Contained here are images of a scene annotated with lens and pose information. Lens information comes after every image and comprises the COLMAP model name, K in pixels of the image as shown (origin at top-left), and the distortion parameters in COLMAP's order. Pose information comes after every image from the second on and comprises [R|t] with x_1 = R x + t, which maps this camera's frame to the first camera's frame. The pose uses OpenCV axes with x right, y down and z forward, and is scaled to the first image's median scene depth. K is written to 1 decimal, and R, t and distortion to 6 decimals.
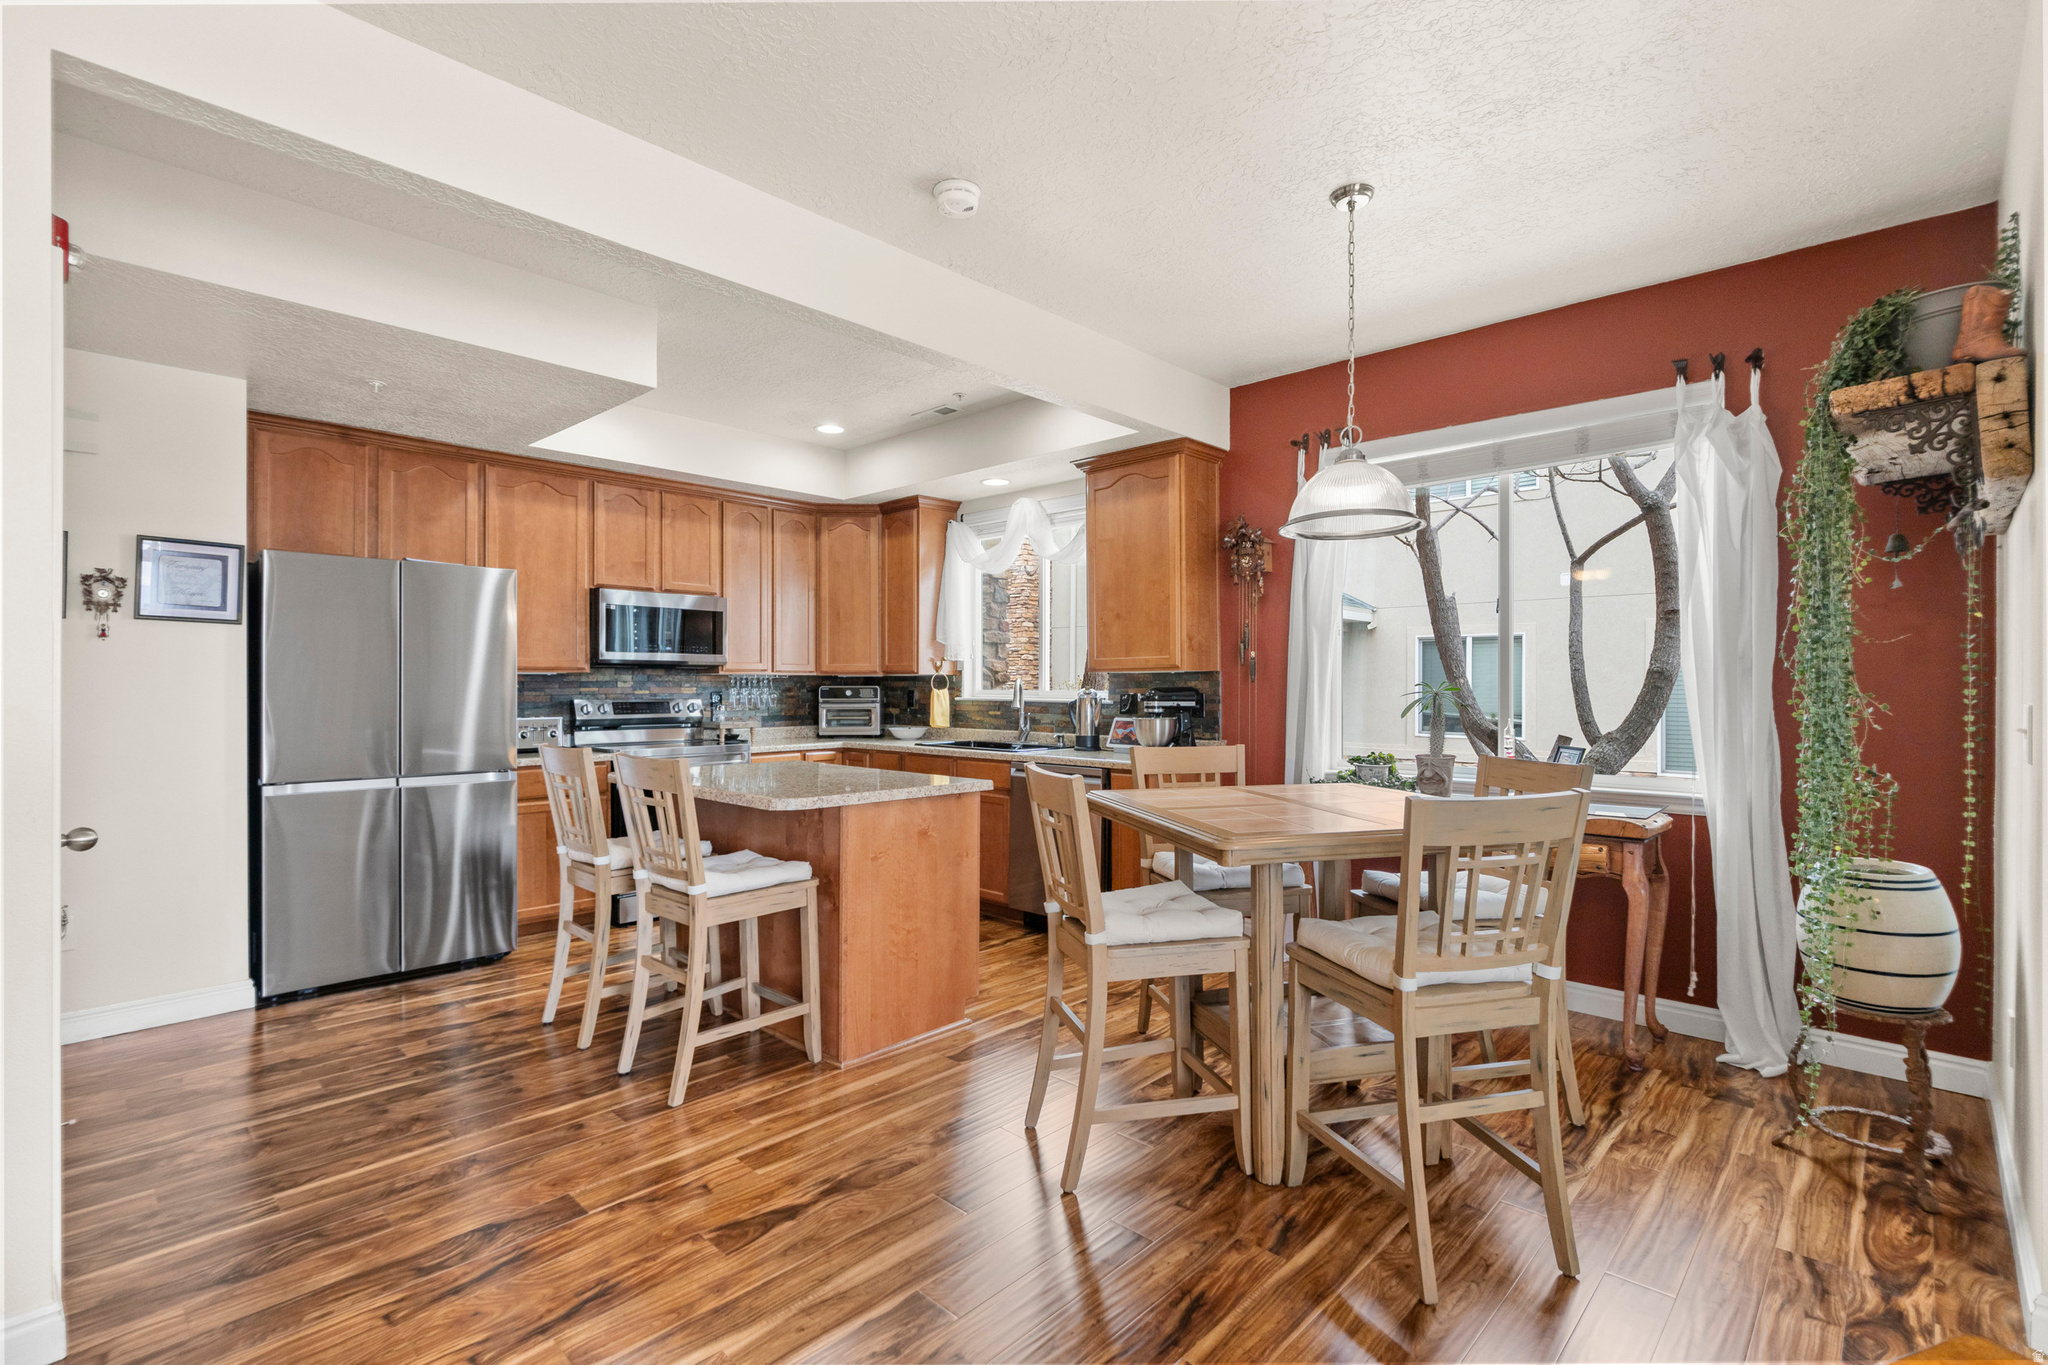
lens RADIAL K [[963.0, 0, 1024.9], [0, 963.0, 689.6], [0, 0, 1]] dist [0.004344, -0.002287]
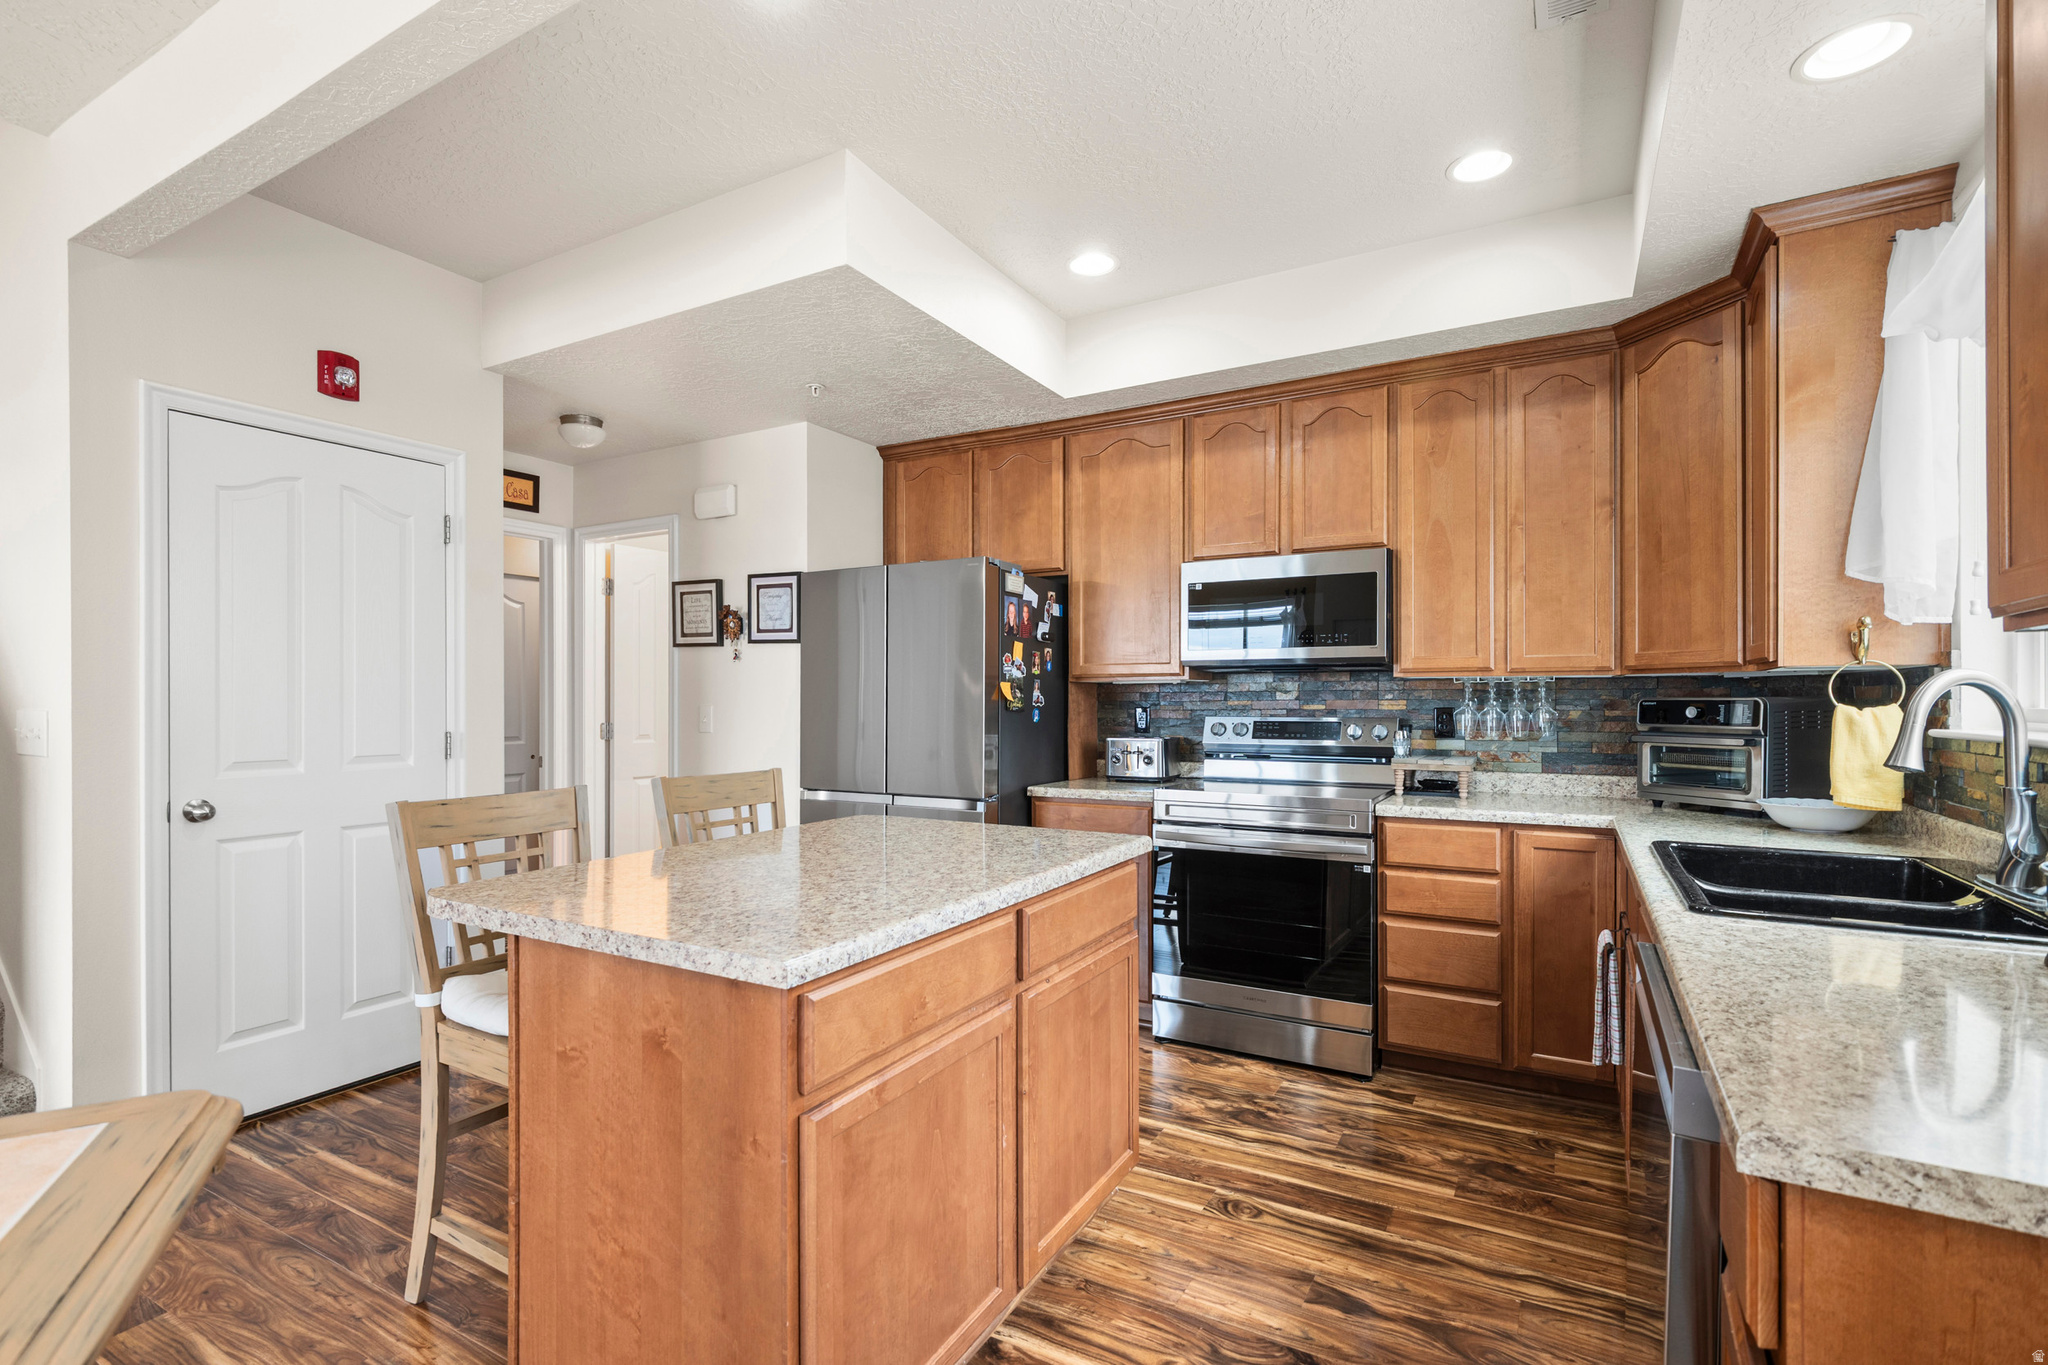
lens RADIAL K [[943.7, 0, 1004.7], [0, 943.7, 699.3], [0, 0, 1]] dist [0.000565, -0.003018]
pose [[0.228711, 0.000895, -0.973494, 0.229449], [-0.003491, 0.999994, 0.000099, -0.001911], [0.973488, 0.003376, 0.228713, 0.734427]]
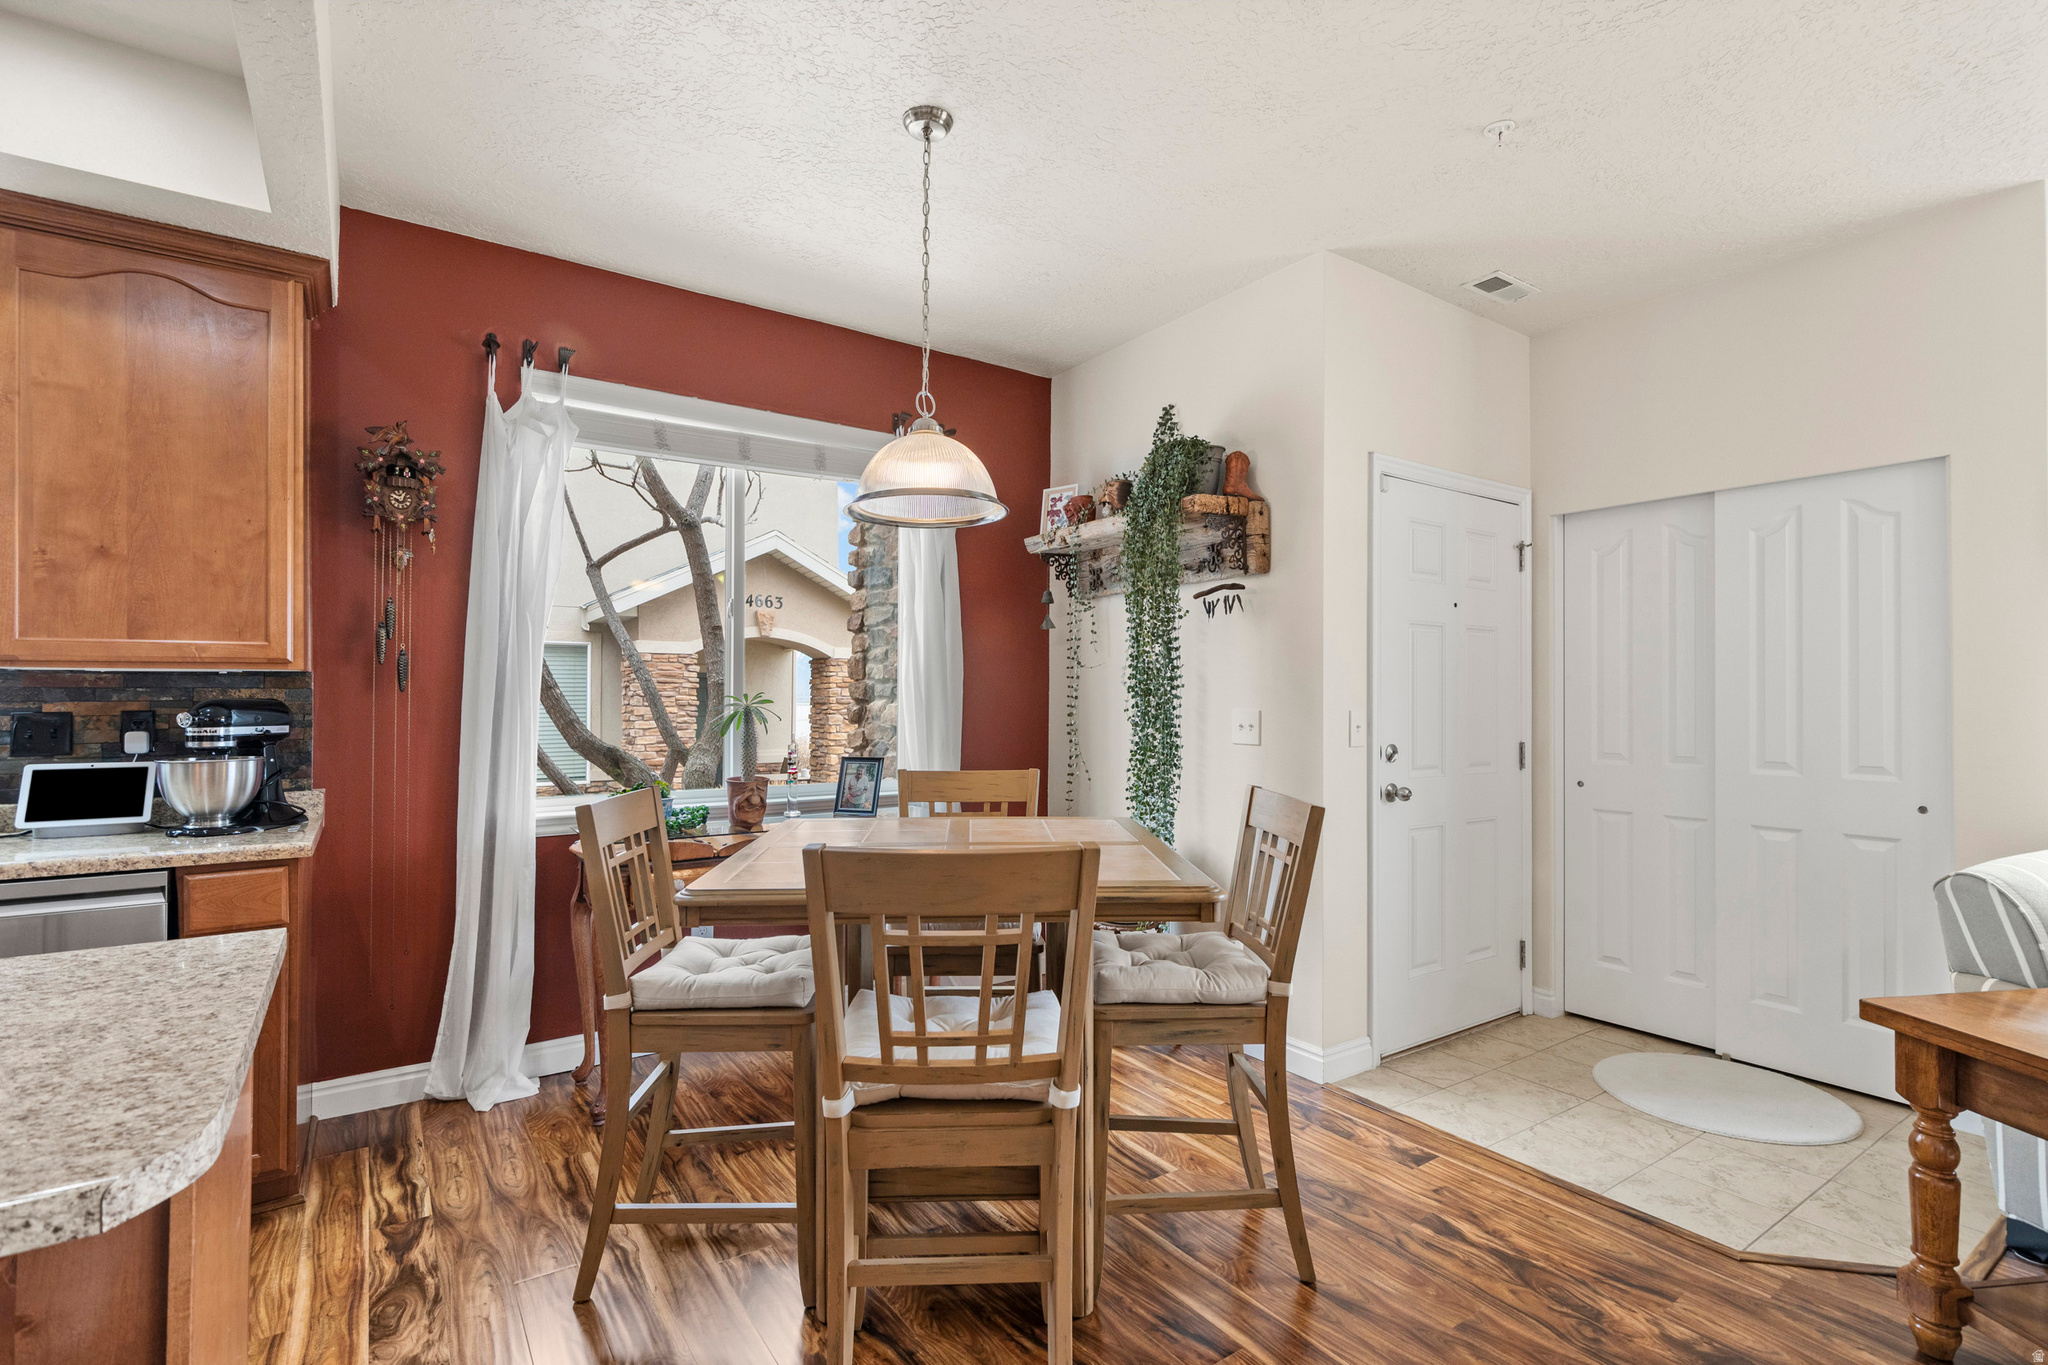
lens RADIAL K [[963.0, 0, 1028.3], [0, 963.0, 684.8], [0, 0, 1]] dist [0.004344, -0.002287]
pose [[0.186231, 0.015860, 0.982378, -0.285393], [0.003390, 0.999853, -0.016785, -0.000634], [-0.982500, 0.006456, 0.186150, 0.452753]]
